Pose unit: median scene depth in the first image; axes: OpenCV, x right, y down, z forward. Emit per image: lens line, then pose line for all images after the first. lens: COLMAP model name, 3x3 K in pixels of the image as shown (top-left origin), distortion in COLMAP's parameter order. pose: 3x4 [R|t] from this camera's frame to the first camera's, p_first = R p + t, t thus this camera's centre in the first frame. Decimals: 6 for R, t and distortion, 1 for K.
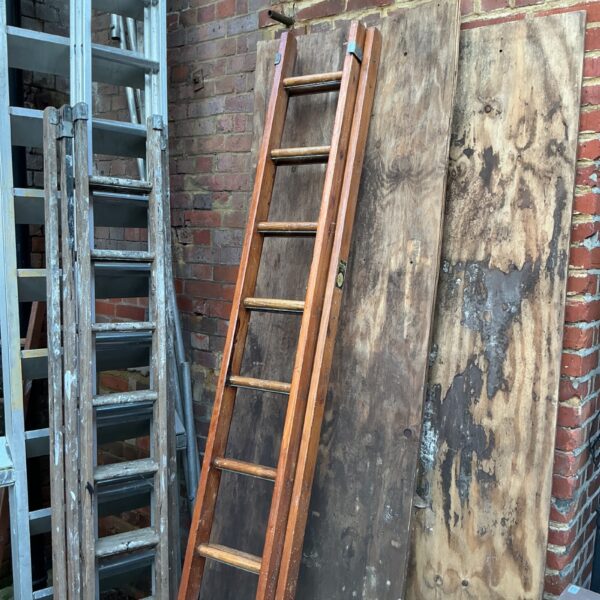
lens RADIAL K [[667.8, 0, 295.6], [0, 667.8, 301.9], [0, 0, 1]] dist [0.018887, 0.000000]
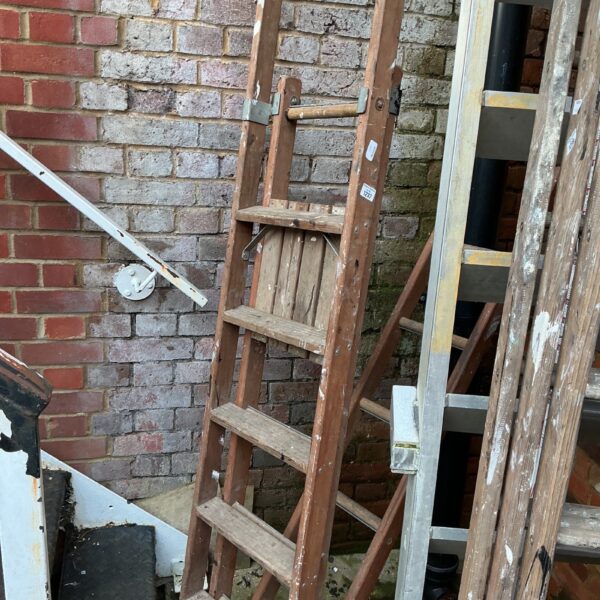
lens RADIAL K [[667.8, 0, 301.2], [0, 667.8, 295.5], [0, 0, 1]] dist [0.018887, 0.000000]
pose [[0.774341, 0.219838, -0.593352, -0.192304], [-0.112378, 0.970580, 0.212945, 0.011031], [0.622709, -0.098212, 0.776265, 0.519743]]
